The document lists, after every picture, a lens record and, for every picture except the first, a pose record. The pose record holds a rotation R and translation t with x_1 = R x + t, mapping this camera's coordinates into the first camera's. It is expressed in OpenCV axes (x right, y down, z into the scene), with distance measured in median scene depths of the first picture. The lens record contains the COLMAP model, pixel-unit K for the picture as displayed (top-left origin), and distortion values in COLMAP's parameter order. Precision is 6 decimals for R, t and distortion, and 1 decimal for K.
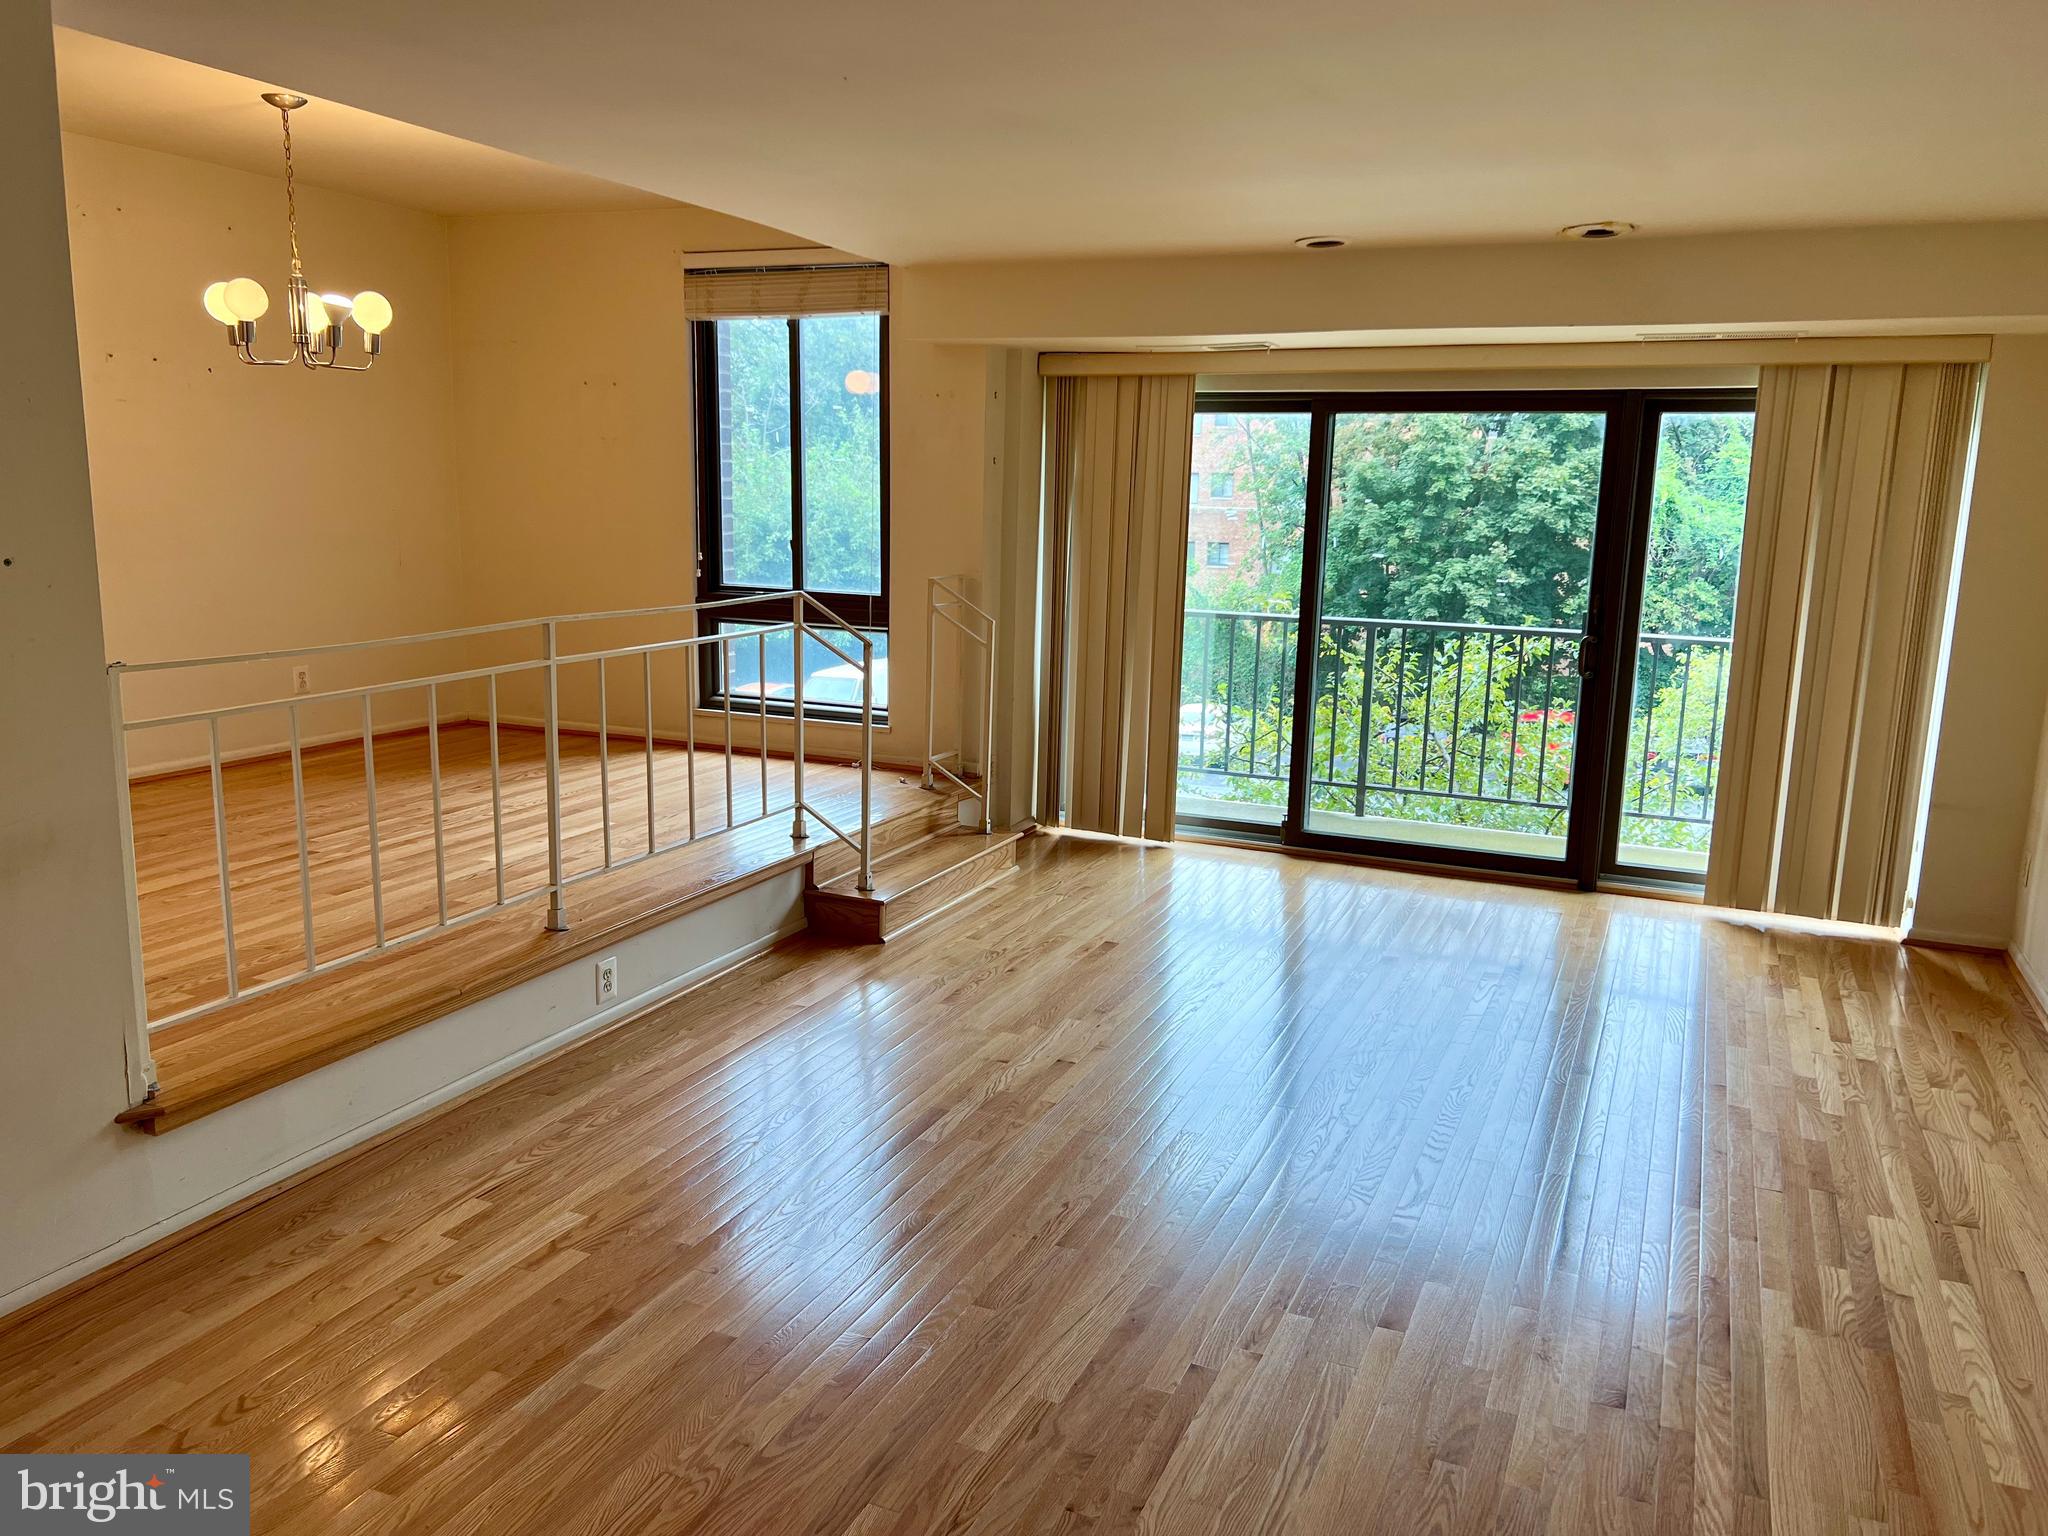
lens RADIAL K [[1557.5, 0, 1024.0], [0, 1557.5, 768.0], [0, 0, 1]] dist [0.073653, -0.078837]
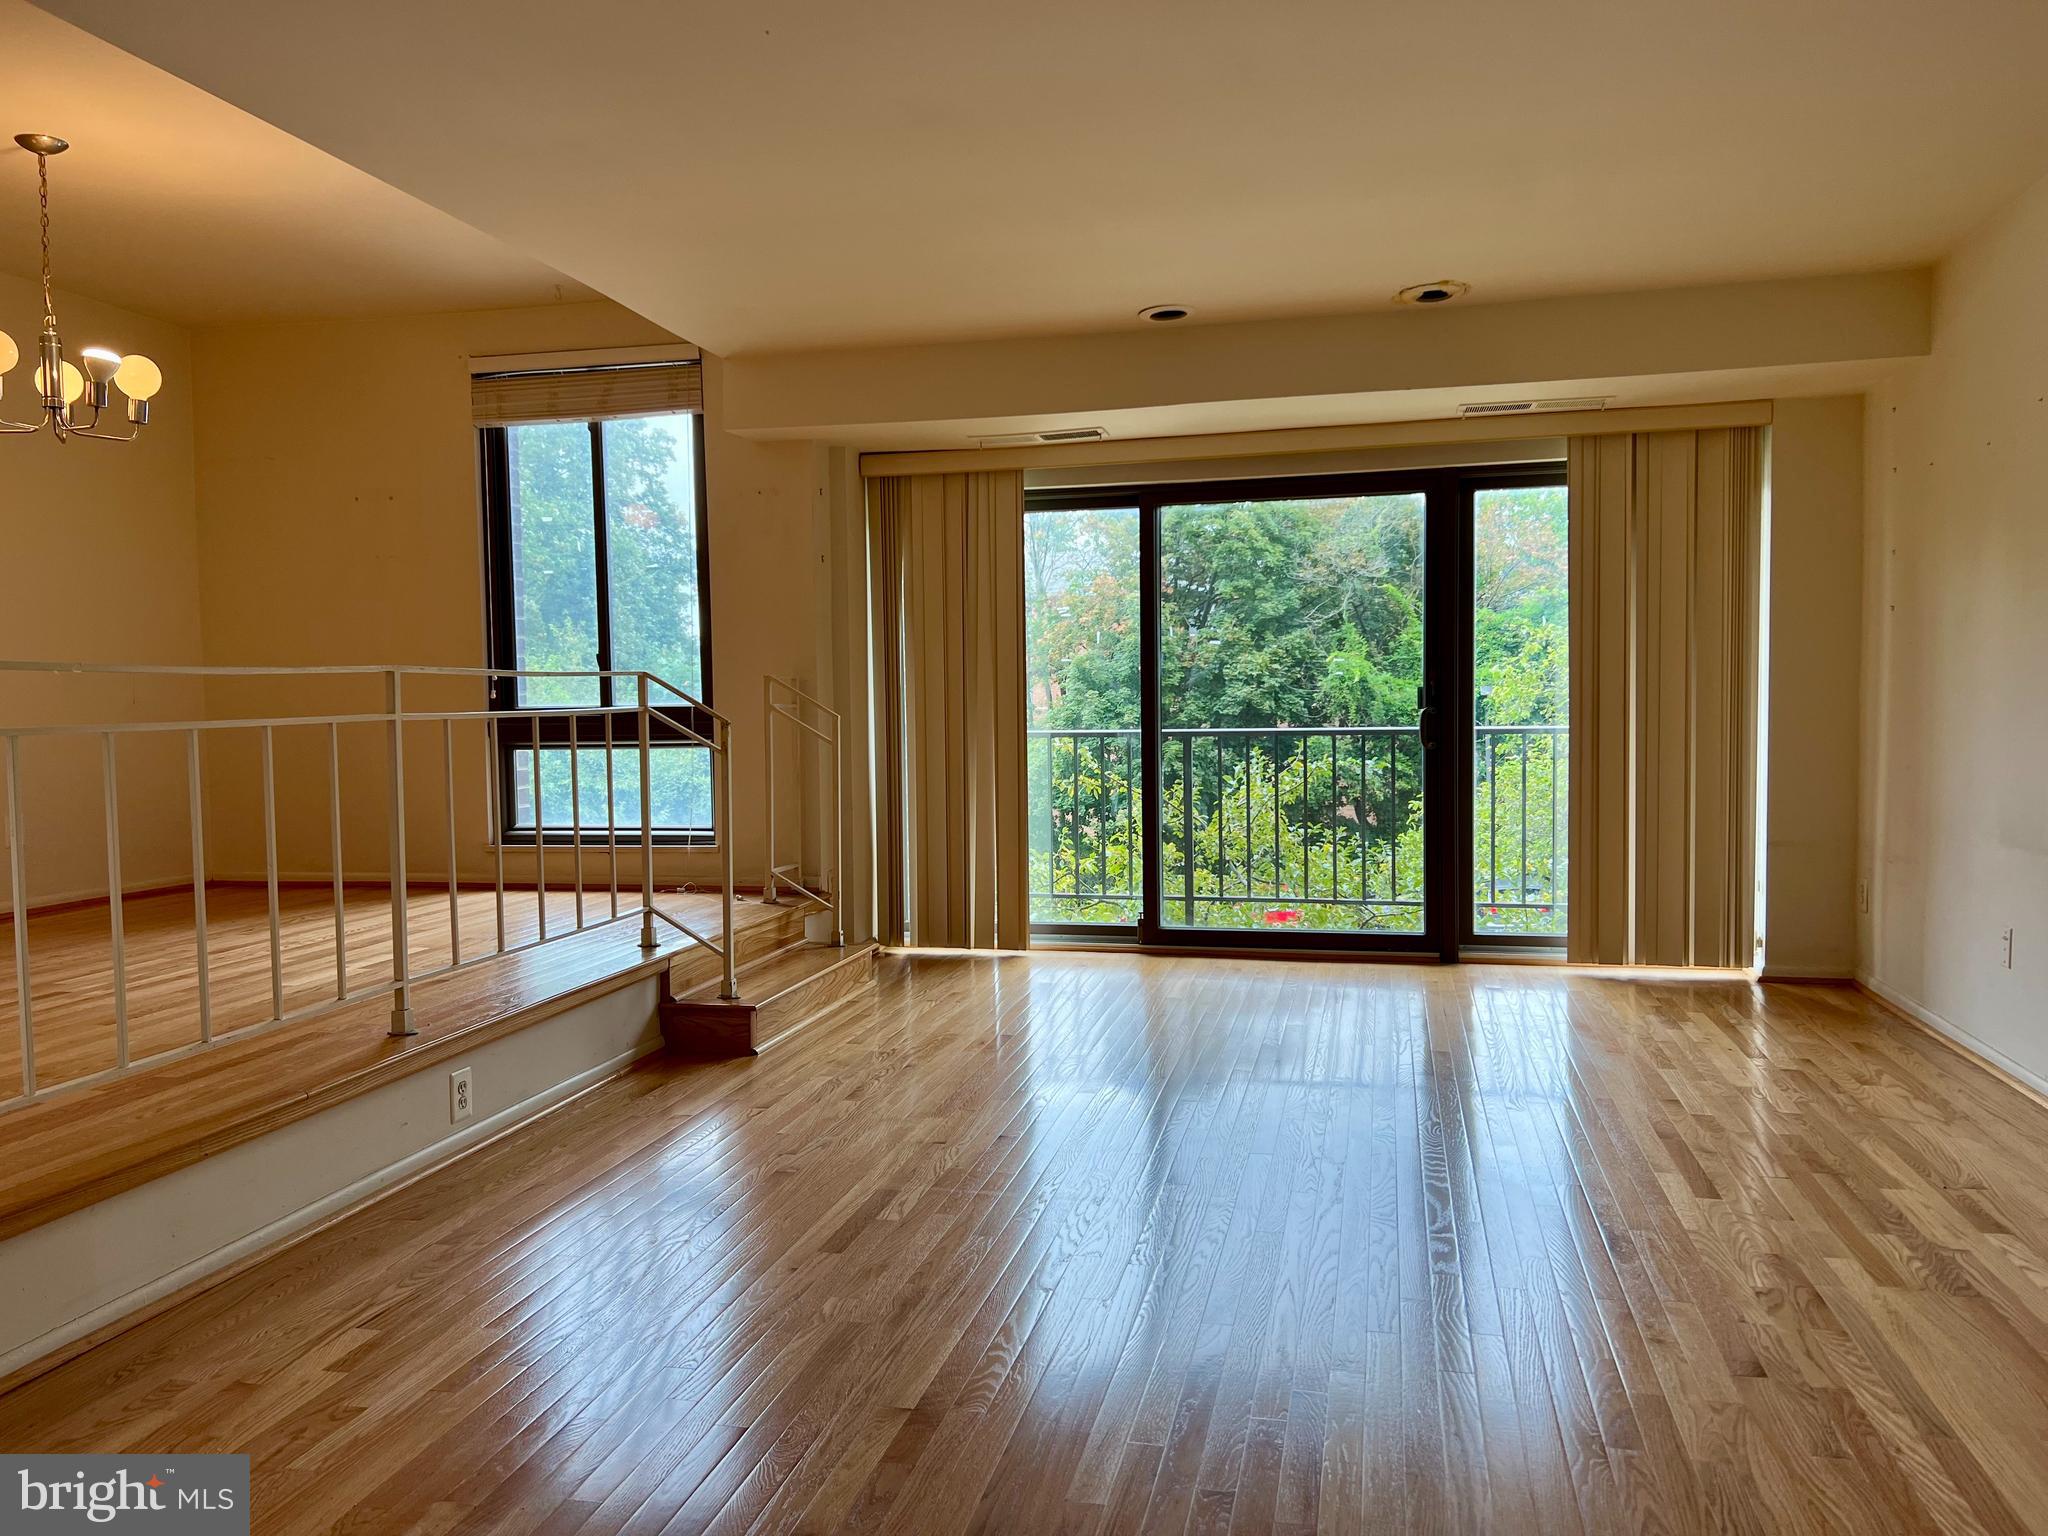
lens RADIAL K [[1557.5, 0, 1024.0], [0, 1557.5, 768.0], [0, 0, 1]] dist [0.073653, -0.078837]
pose [[0.981786, -0.046199, 0.184289, -0.092918], [0.071070, 0.988868, -0.130726, 0.074895], [-0.176198, 0.141442, 0.974140, 0.073172]]
